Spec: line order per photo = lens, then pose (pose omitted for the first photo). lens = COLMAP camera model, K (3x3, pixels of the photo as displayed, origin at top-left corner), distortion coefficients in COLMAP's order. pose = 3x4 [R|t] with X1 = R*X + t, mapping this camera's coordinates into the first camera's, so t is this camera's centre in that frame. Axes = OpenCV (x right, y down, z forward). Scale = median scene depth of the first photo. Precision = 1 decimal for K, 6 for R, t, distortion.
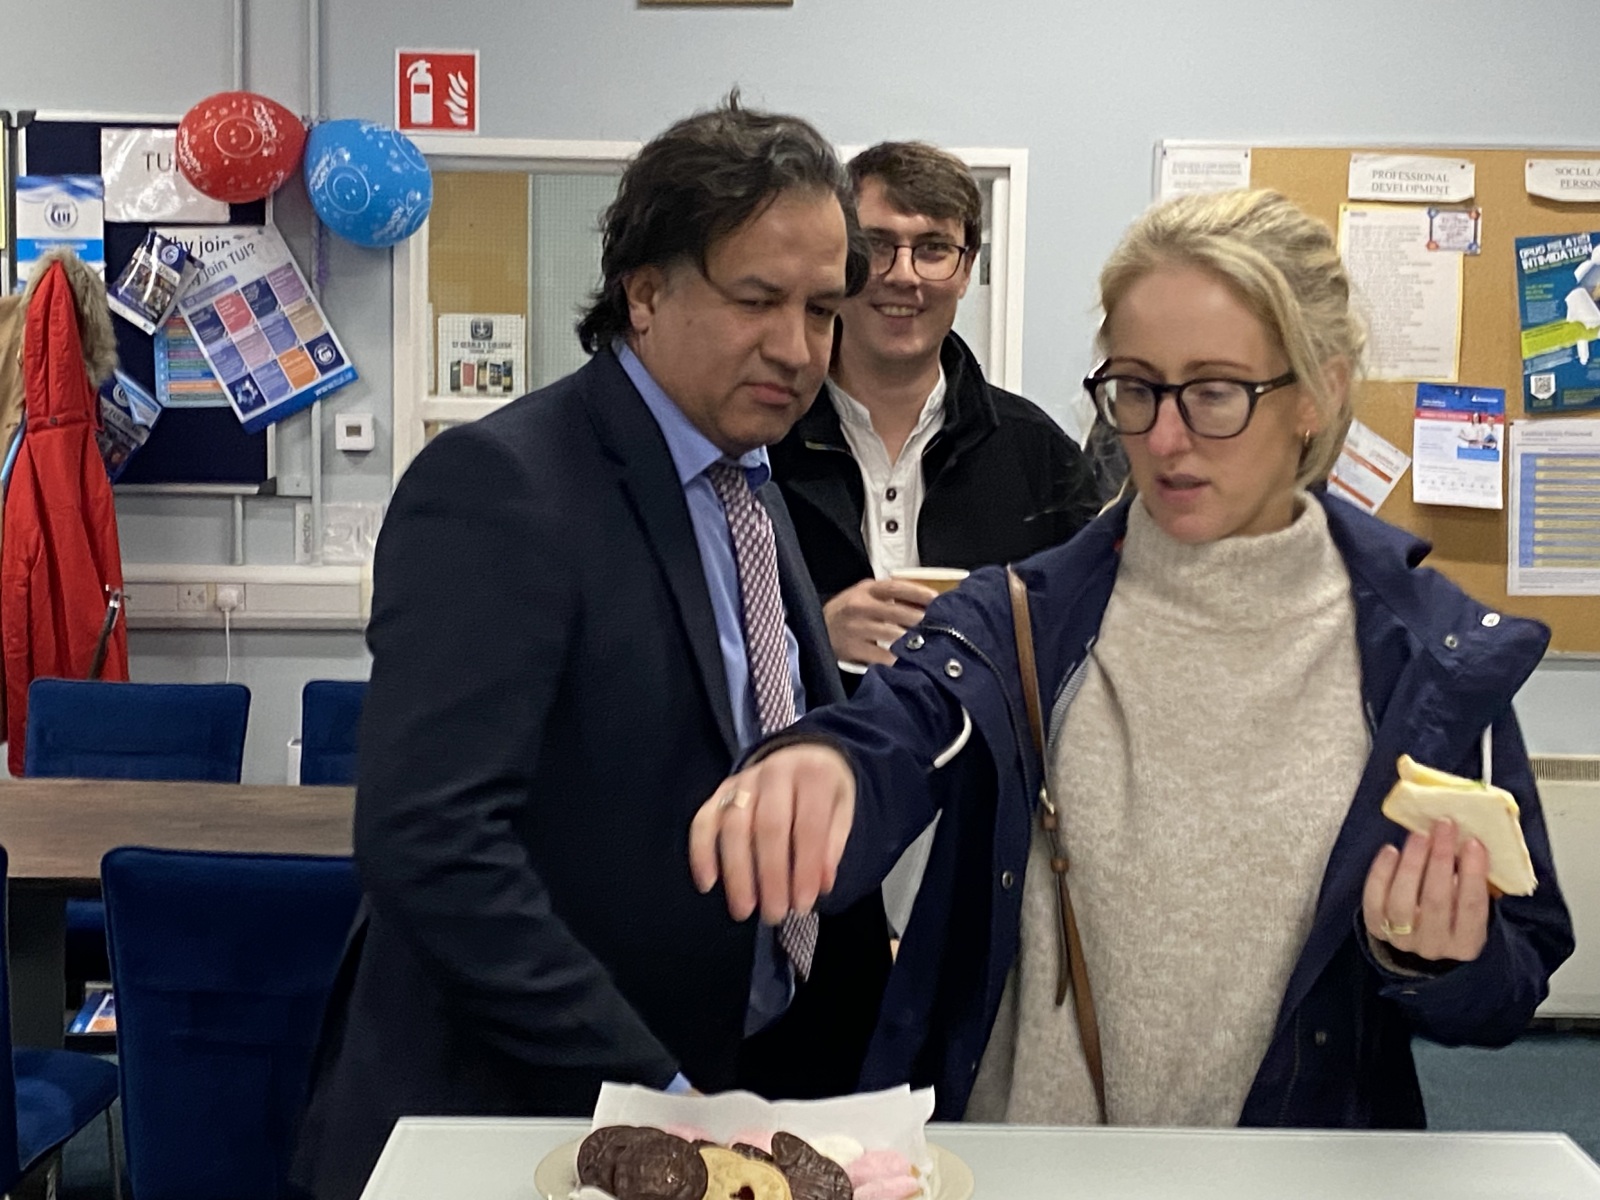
lens RADIAL K [[2850.7, 0, 789.3], [0, 2850.7, 585.9], [0, 0, 1]] dist [0.188156, 0.000000]
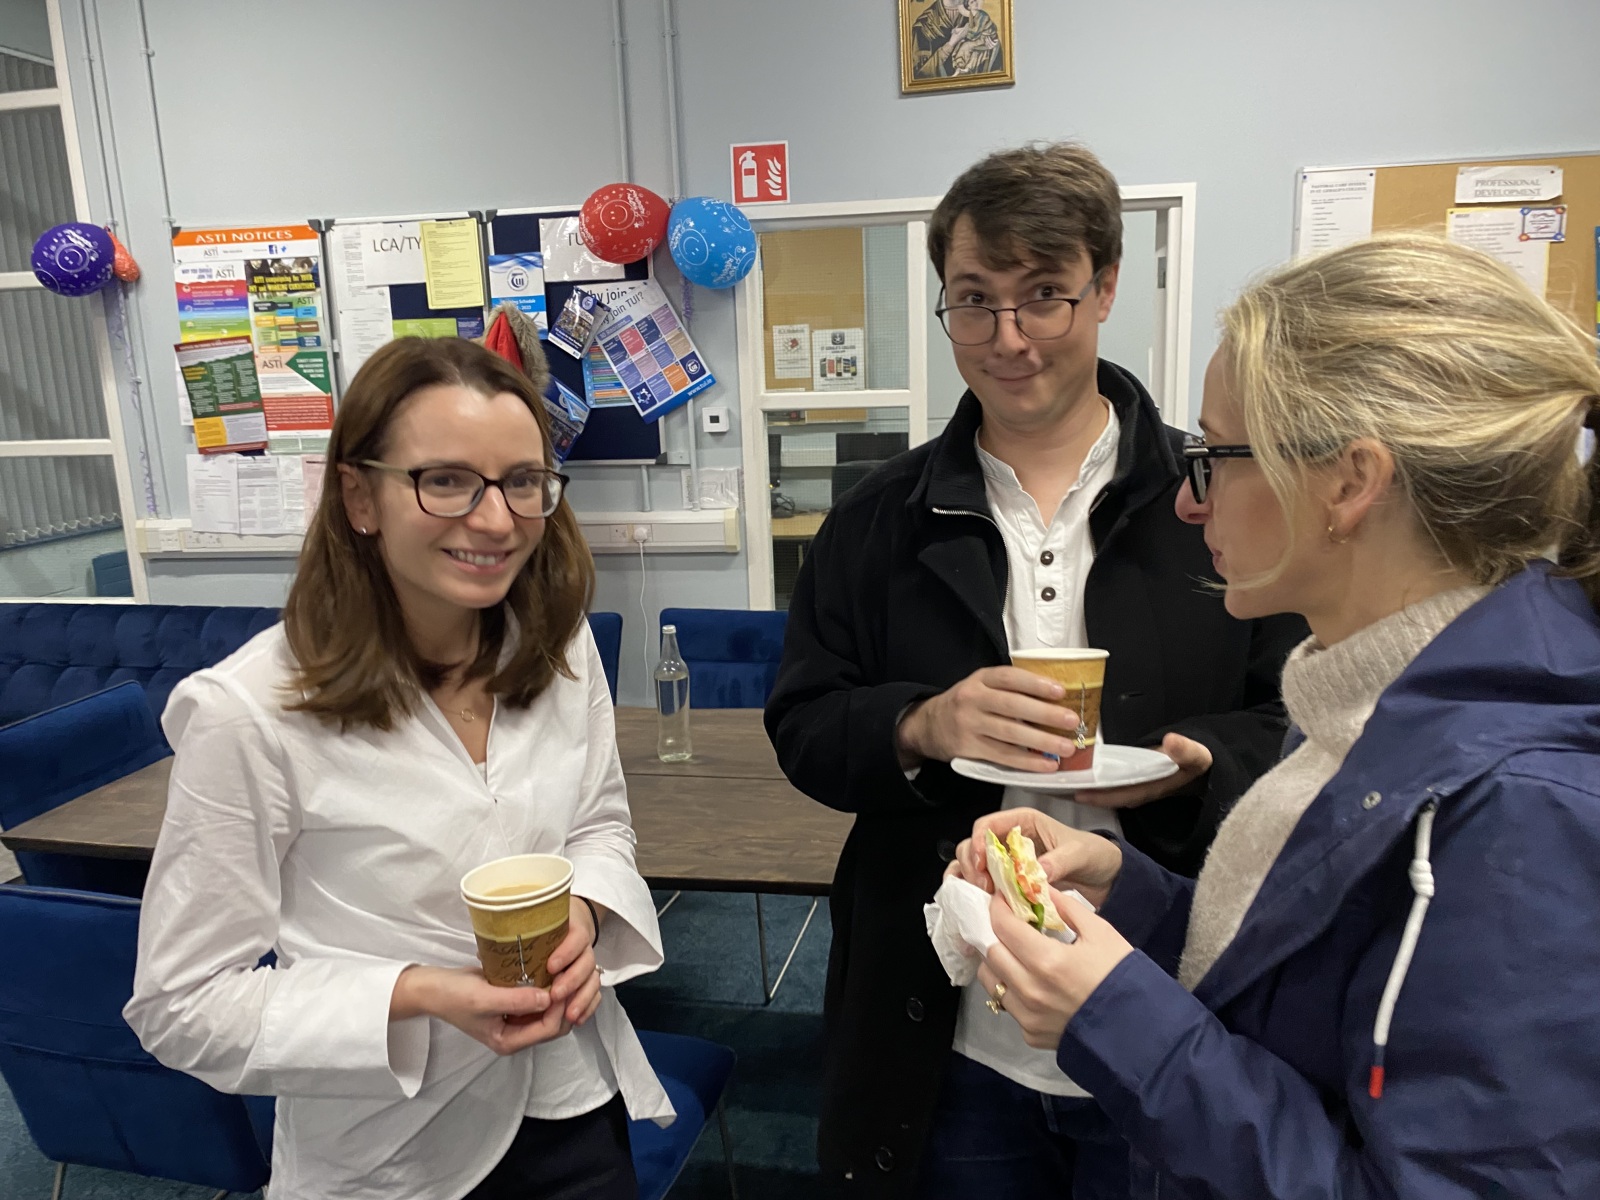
lens RADIAL K [[1269.7, 0, 808.6], [0, 1269.7, 634.2], [0, 0, 1]] dist [0.045014, -0.040180]
pose [[0.980505, -0.005772, -0.196408, 0.022958], [0.034614, 0.989011, 0.143732, -0.037071], [0.193420, -0.147728, 0.969931, 0.361848]]
